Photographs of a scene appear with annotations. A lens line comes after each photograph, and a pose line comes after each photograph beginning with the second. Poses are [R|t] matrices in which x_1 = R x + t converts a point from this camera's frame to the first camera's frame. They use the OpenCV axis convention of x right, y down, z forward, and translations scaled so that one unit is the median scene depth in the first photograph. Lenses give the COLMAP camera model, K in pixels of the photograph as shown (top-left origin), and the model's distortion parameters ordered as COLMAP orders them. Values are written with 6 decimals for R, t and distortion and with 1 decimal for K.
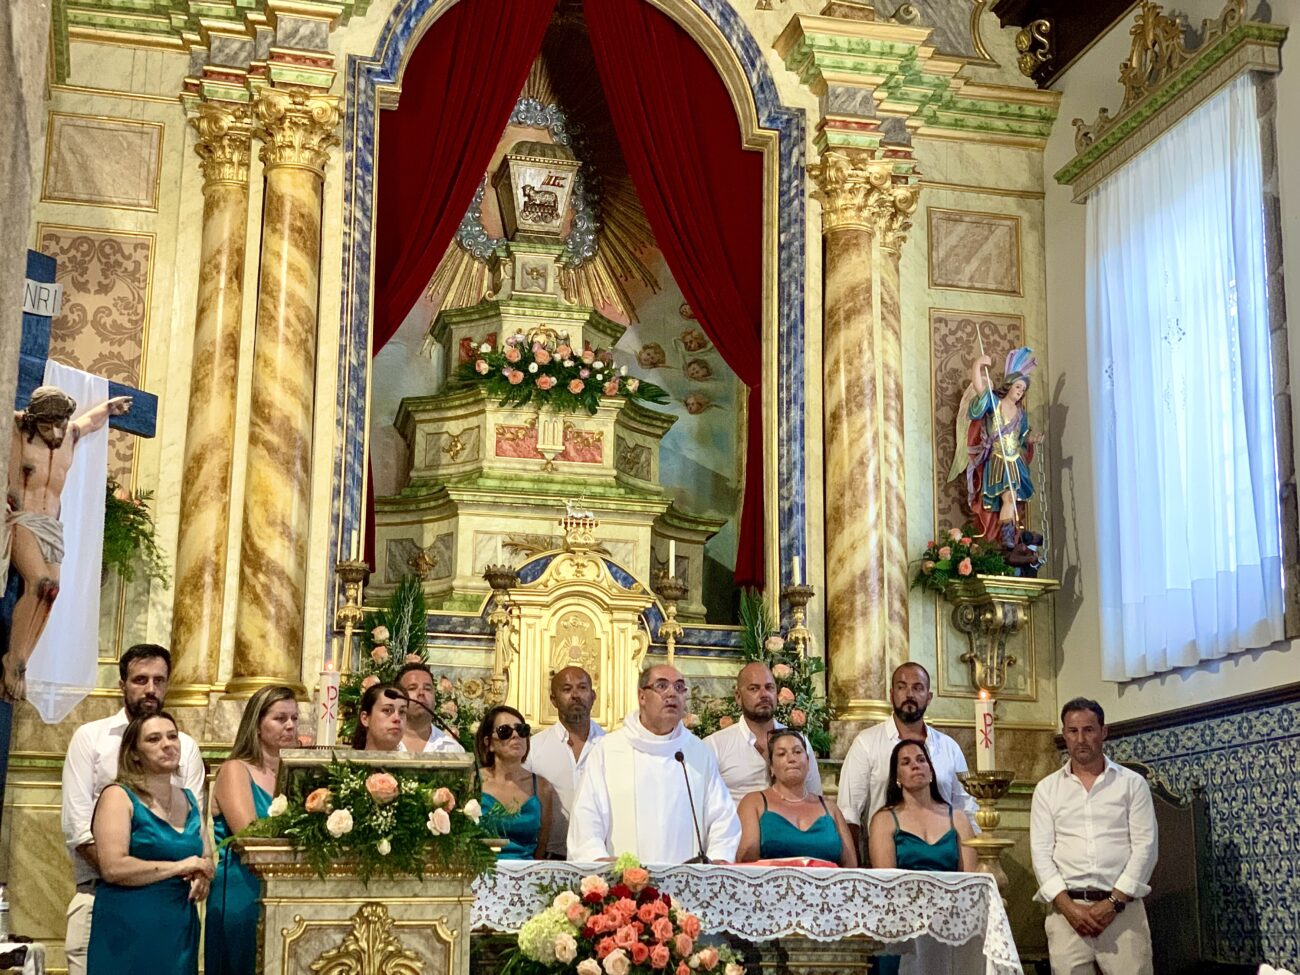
lens RADIAL K [[2012.5, 0, 664.0], [0, 2012.5, 435.2], [0, 0, 1]] dist [0.049297, 0.000000]
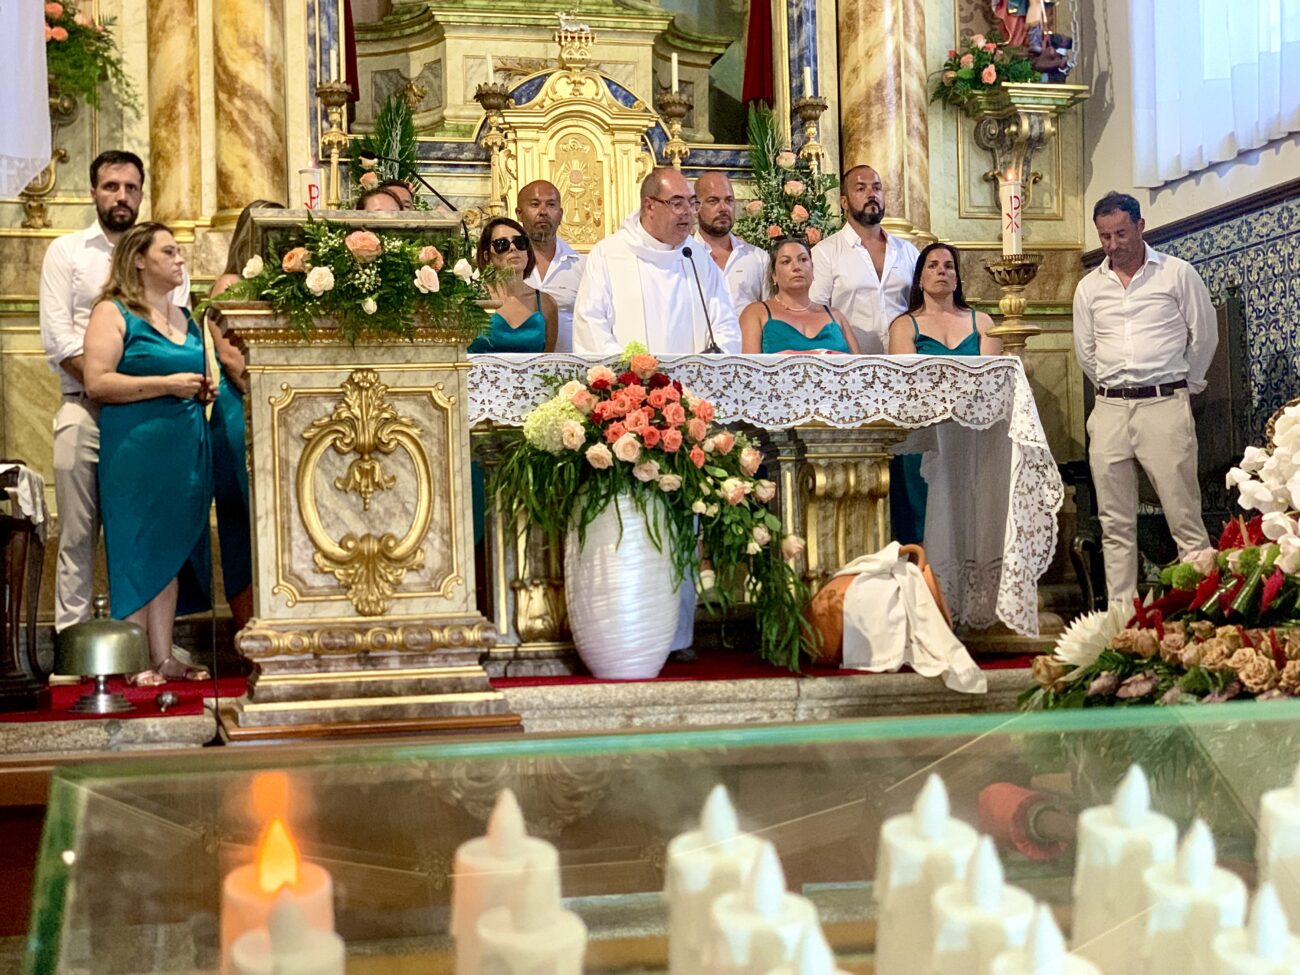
lens RADIAL K [[2012.5, 0, 647.9], [0, 2012.5, 513.7], [0, 0, 1]] dist [0.049297, 0.000000]
pose [[0.999157, -0.035960, -0.019804, 0.002654], [0.039464, 0.974236, 0.222052, 0.052391], [0.011308, -0.222646, 0.974834, 0.039190]]
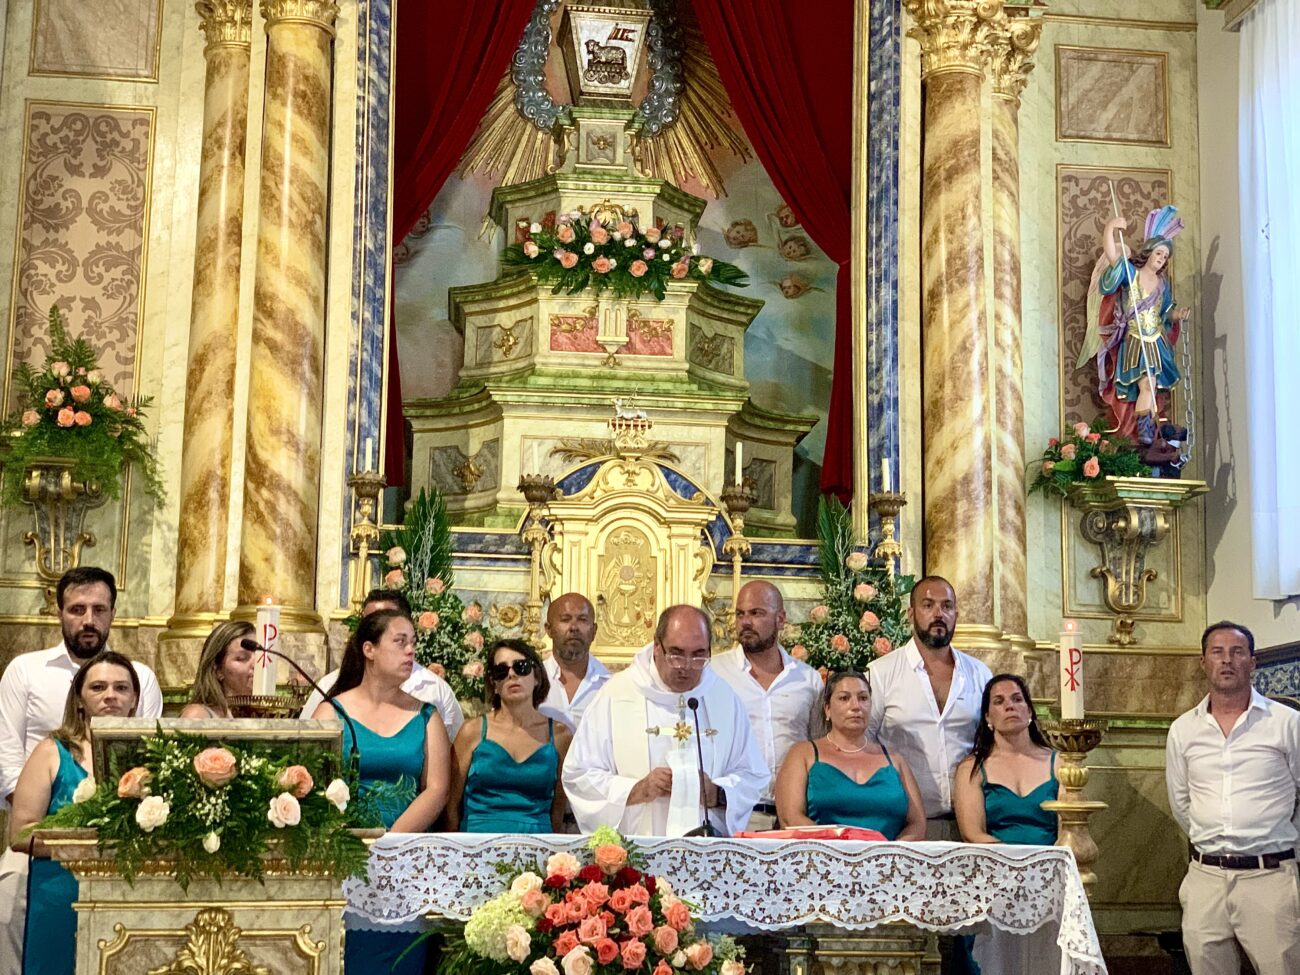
lens RADIAL K [[2012.5, 0, 641.5], [0, 2012.5, 503.2], [0, 0, 1]] dist [0.049297, 0.000000]
pose [[0.992384, -0.014551, -0.122317, 0.068392], [0.024574, 0.996424, 0.080845, 0.007180], [0.120704, -0.083235, 0.989193, 0.138607]]
